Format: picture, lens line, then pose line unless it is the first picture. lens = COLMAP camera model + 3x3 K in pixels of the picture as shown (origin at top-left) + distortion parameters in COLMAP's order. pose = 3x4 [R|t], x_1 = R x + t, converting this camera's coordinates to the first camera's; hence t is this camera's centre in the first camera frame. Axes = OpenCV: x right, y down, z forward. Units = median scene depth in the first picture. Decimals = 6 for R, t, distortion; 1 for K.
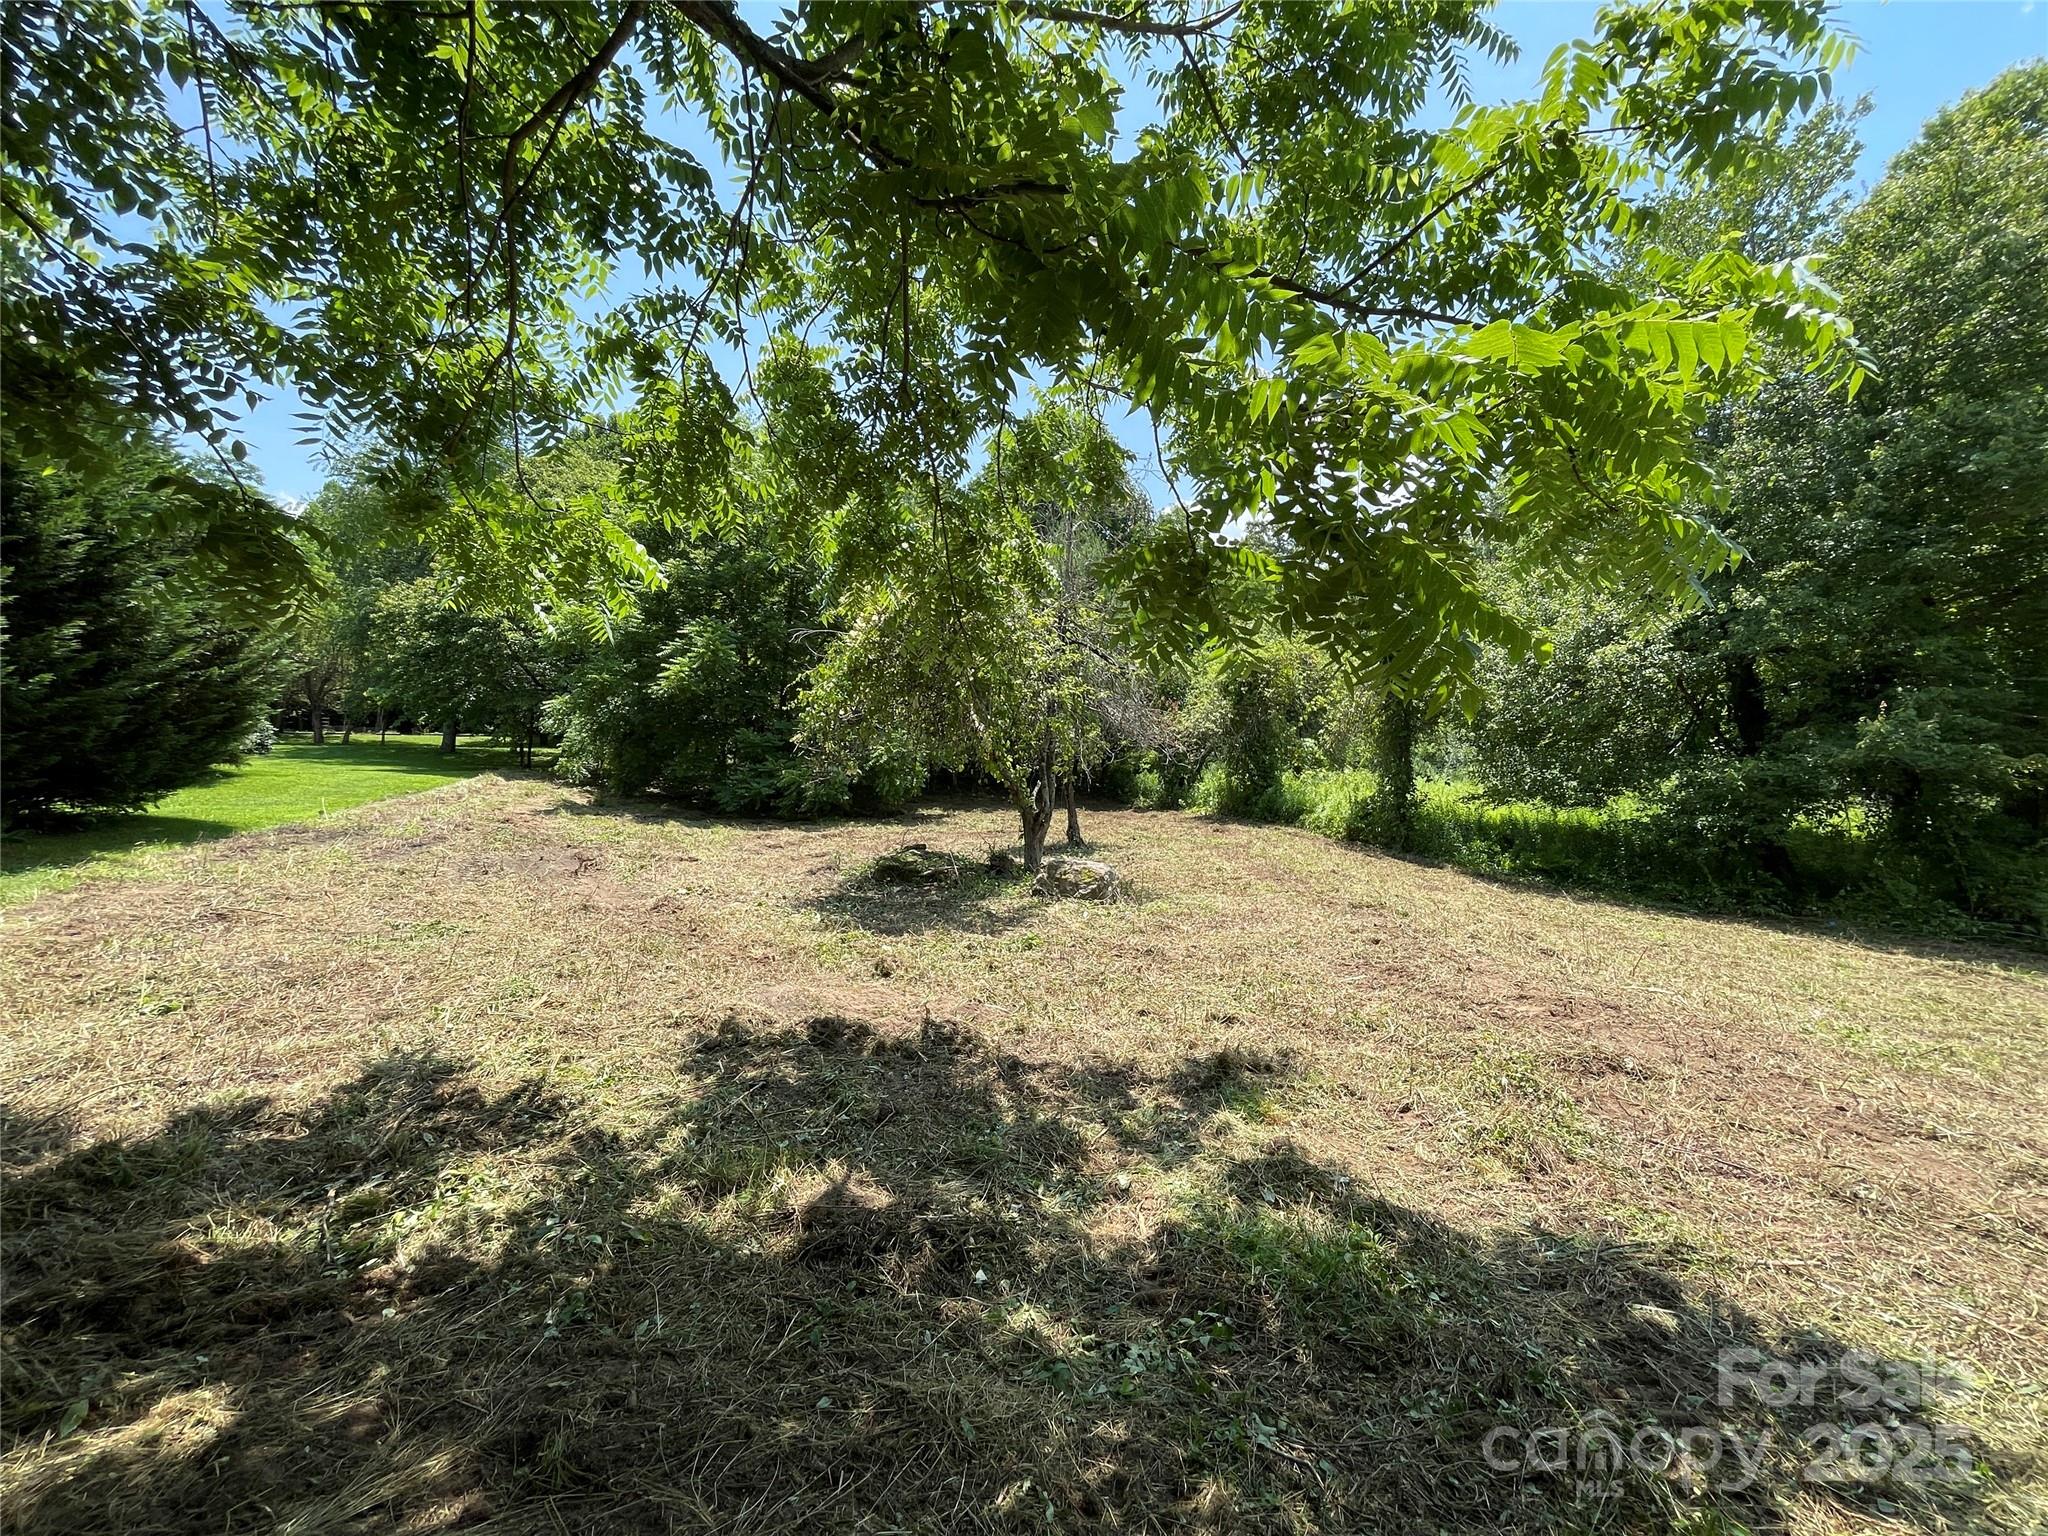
lens RADIAL K [[827.9, 0, 1024.6], [0, 827.9, 784.4], [0, 0, 1]] dist [-0.003708, 0.000445]
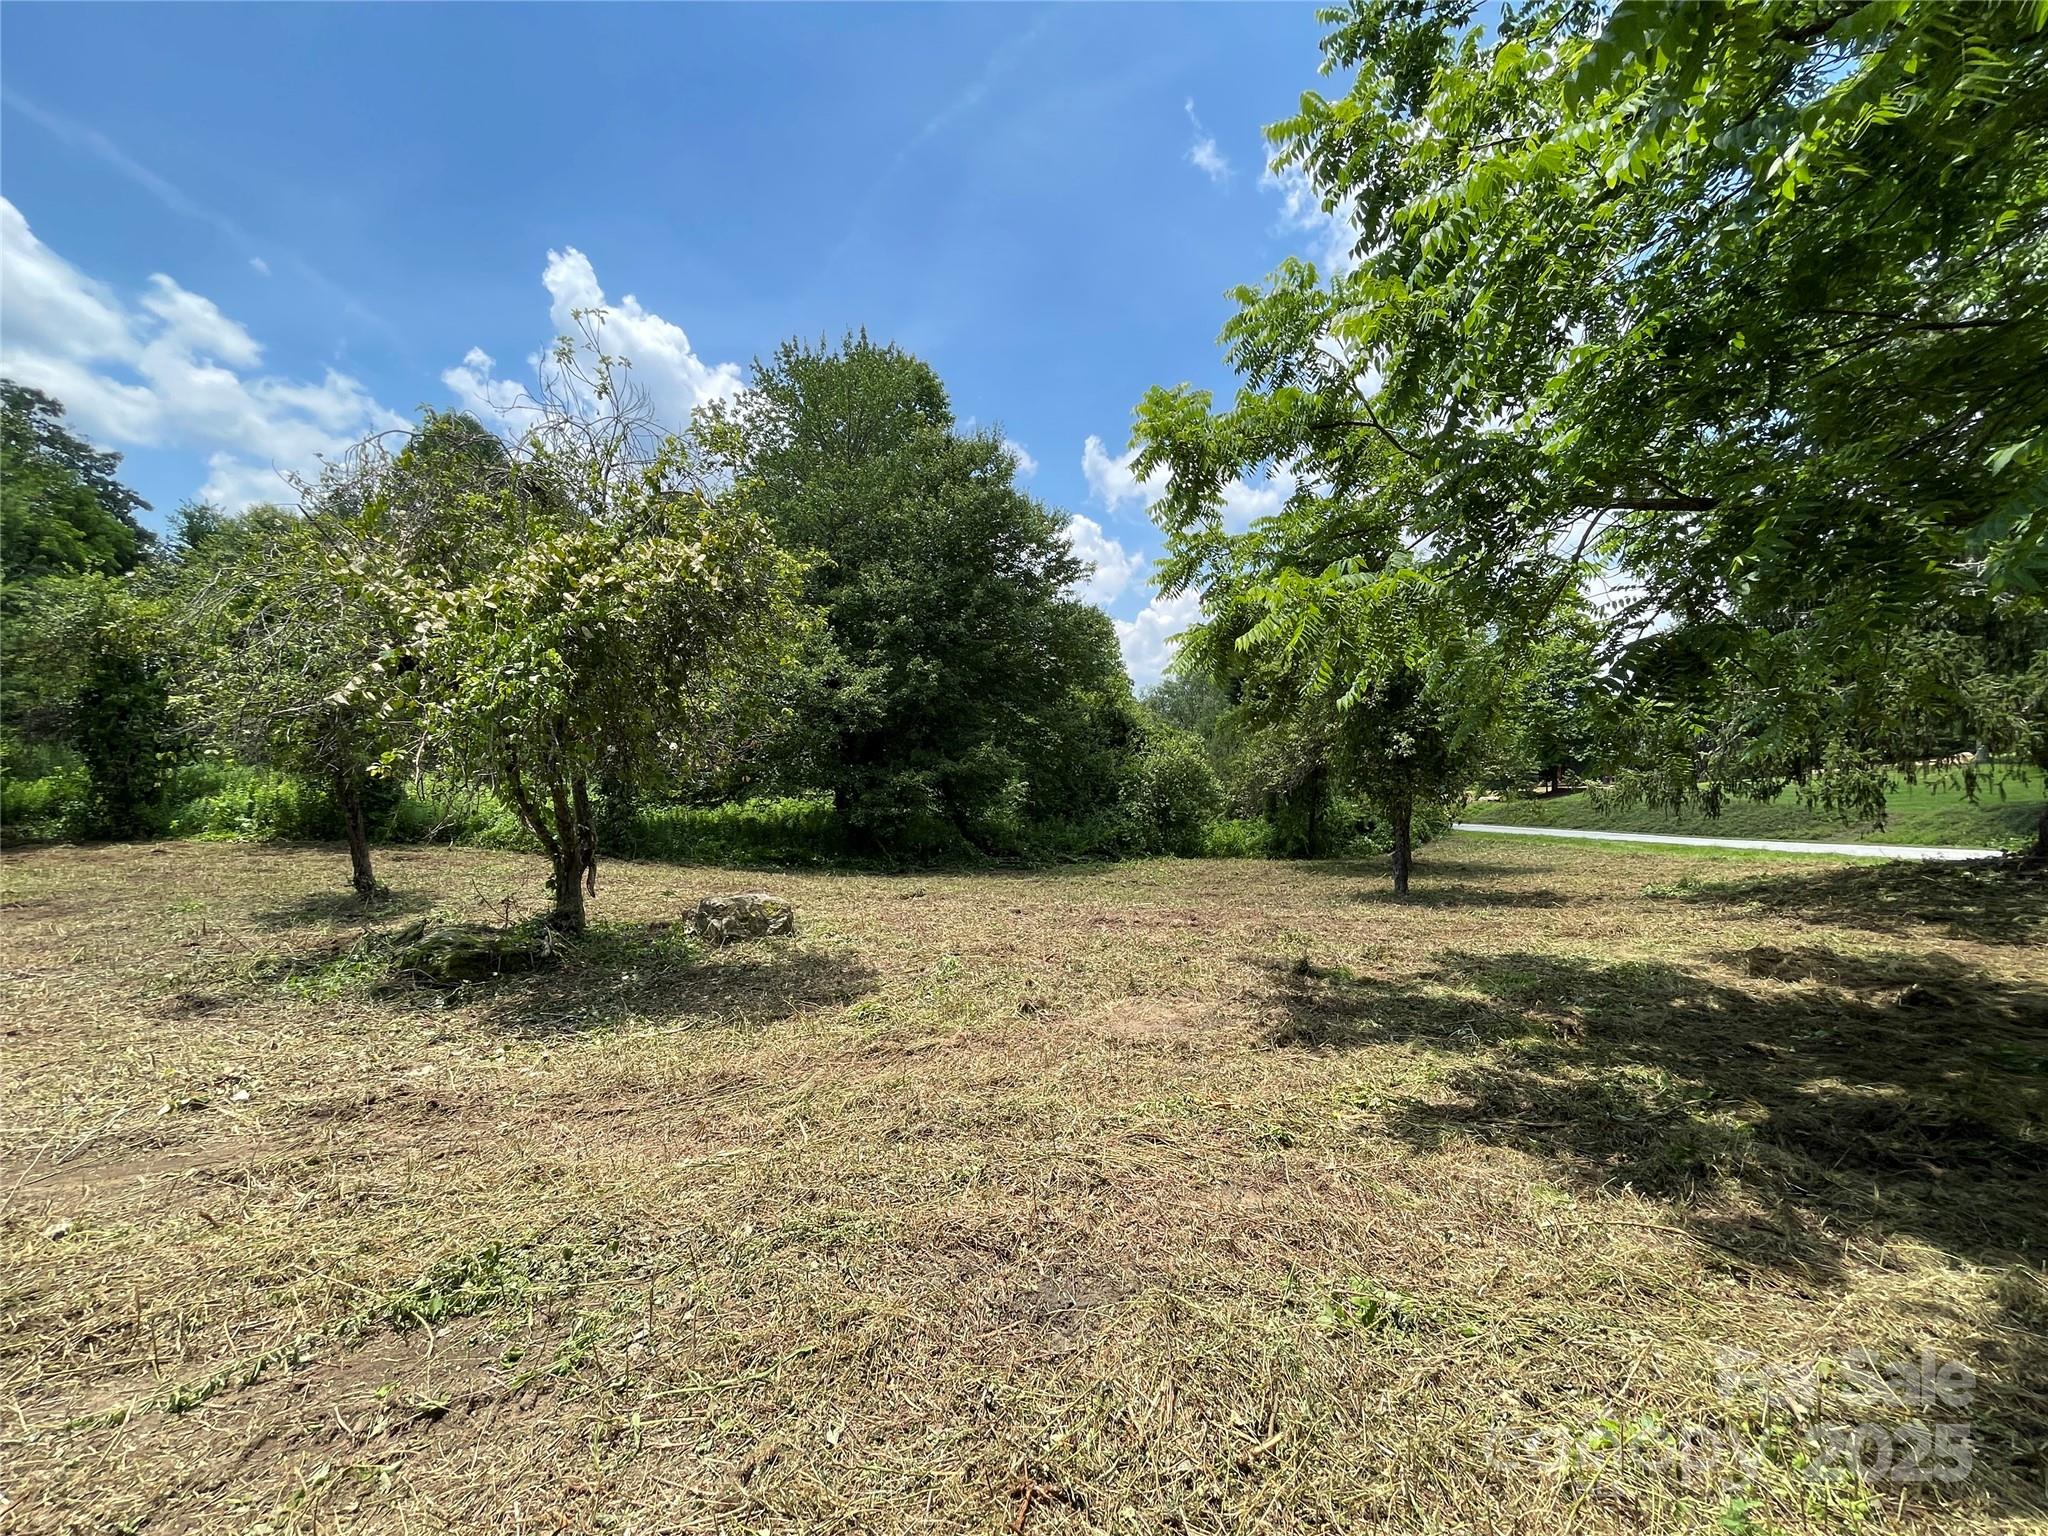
lens RADIAL K [[827.9, 0, 1025.0], [0, 827.9, 766.4], [0, 0, 1]] dist [-0.003708, 0.000445]
pose [[0.295825, -0.004080, 0.955233, -0.412437], [0.018295, 0.999832, -0.001396, -0.023696], [-0.955067, 0.017889, 0.295850, 0.263158]]
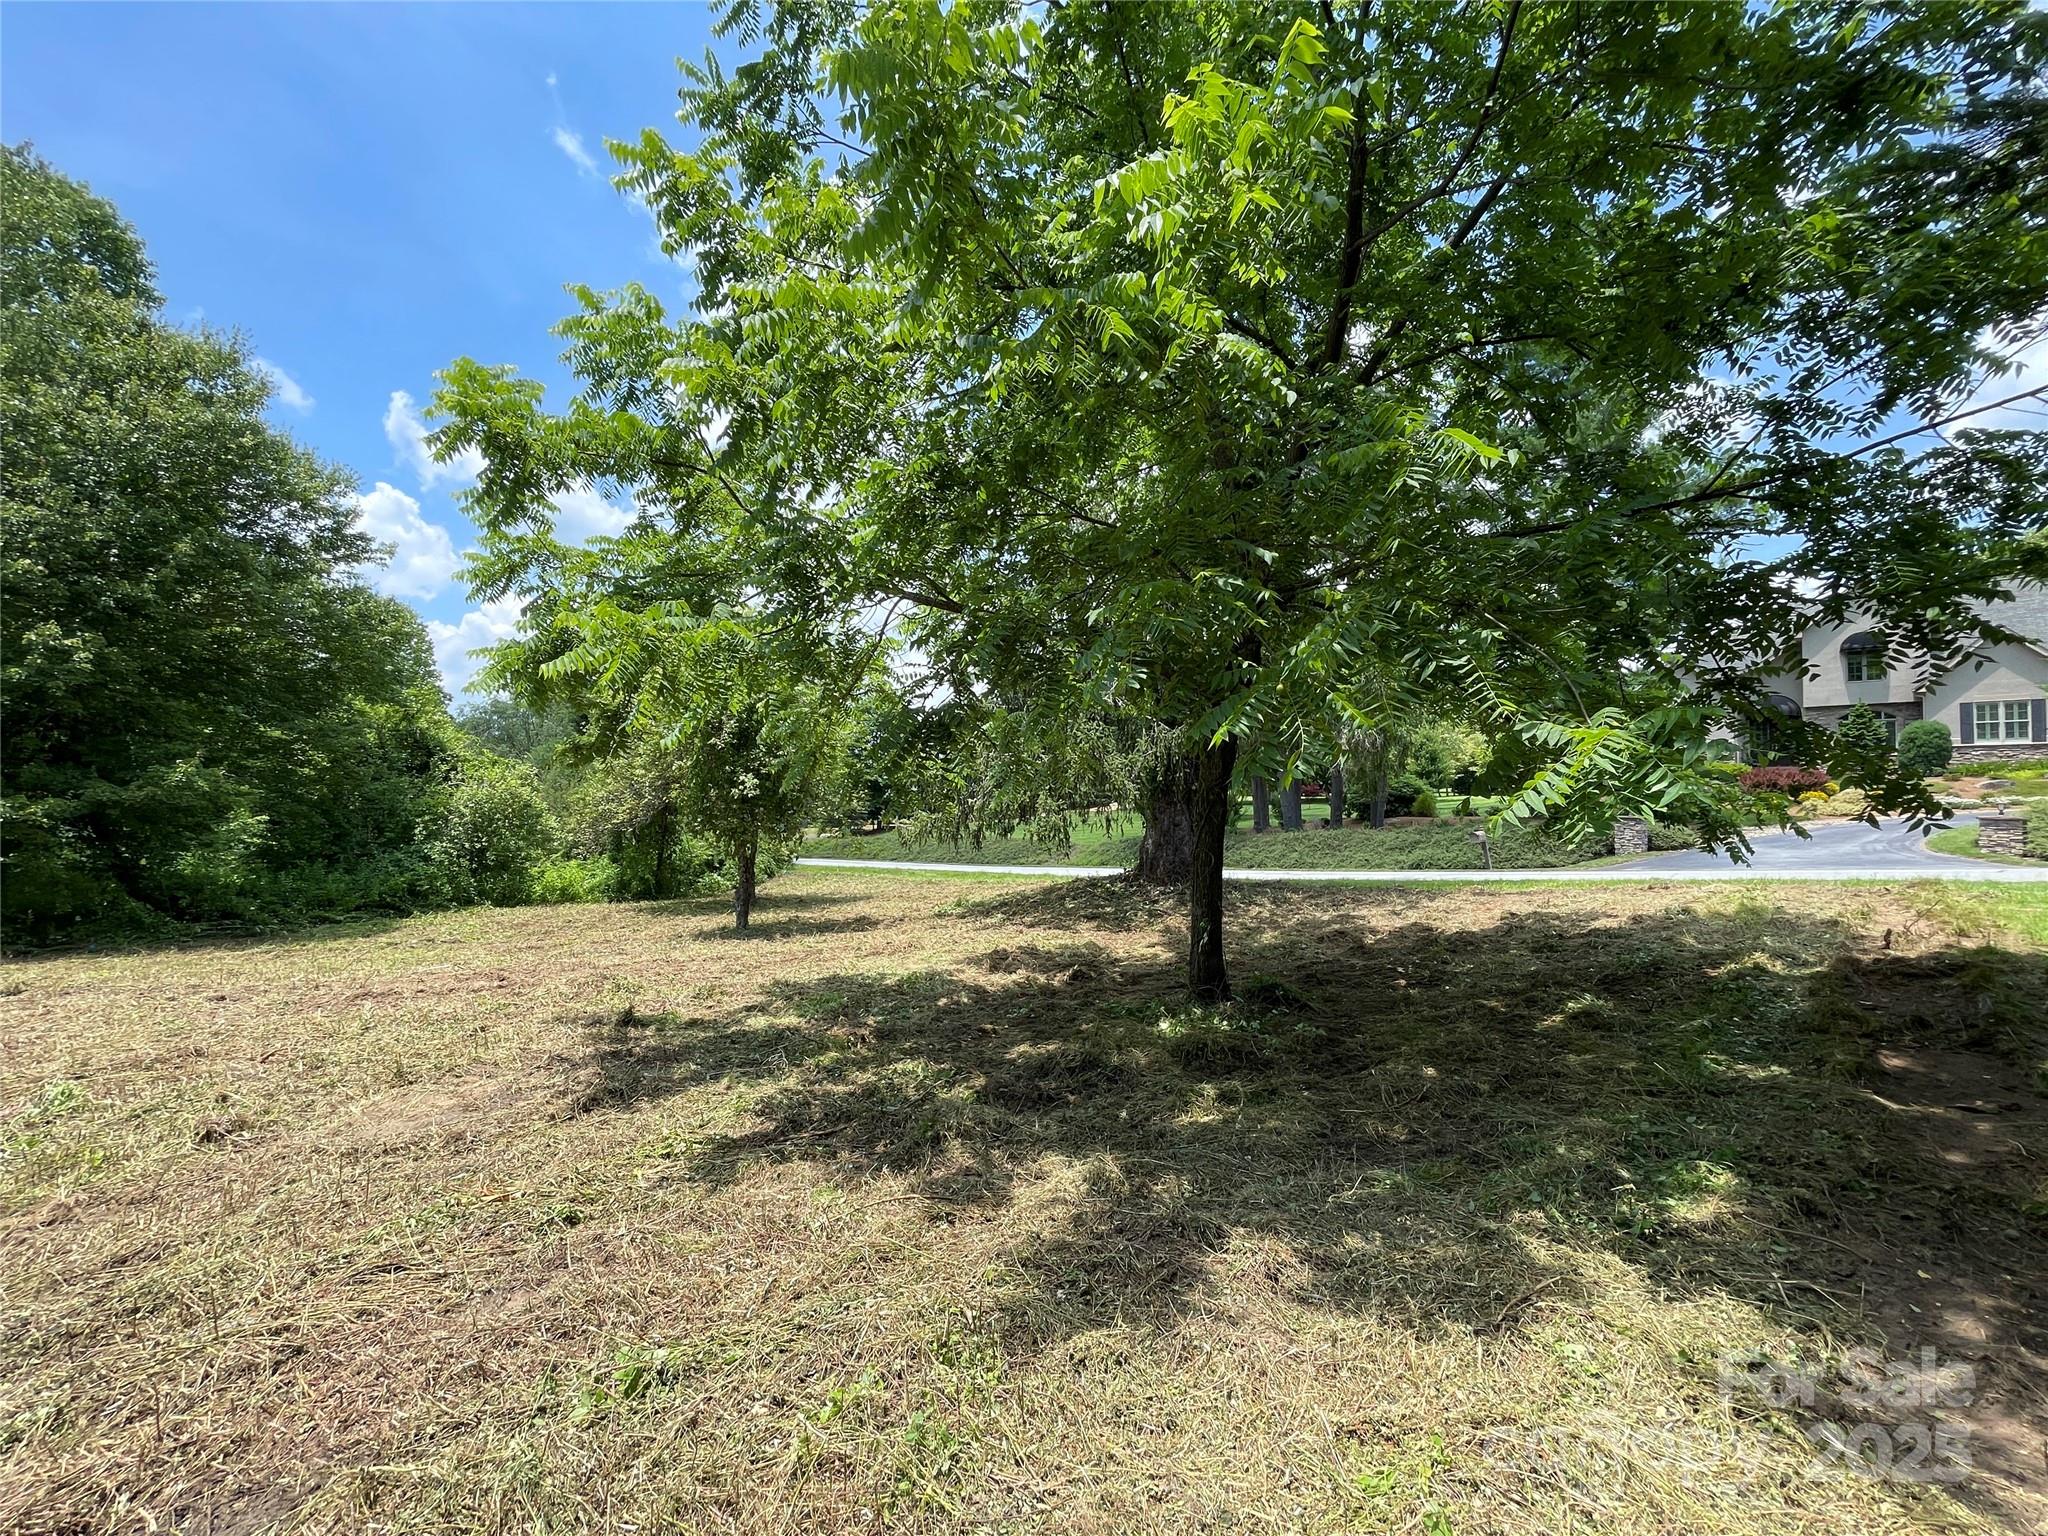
lens RADIAL K [[827.9, 0, 1025.6], [0, 827.9, 766.6], [0, 0, 1]] dist [-0.003708, 0.000445]
pose [[-0.426457, 0.034924, 0.903833, -0.413681], [-0.005958, 0.999124, -0.041418, -0.024981], [-0.904488, -0.023048, -0.425875, 0.251667]]
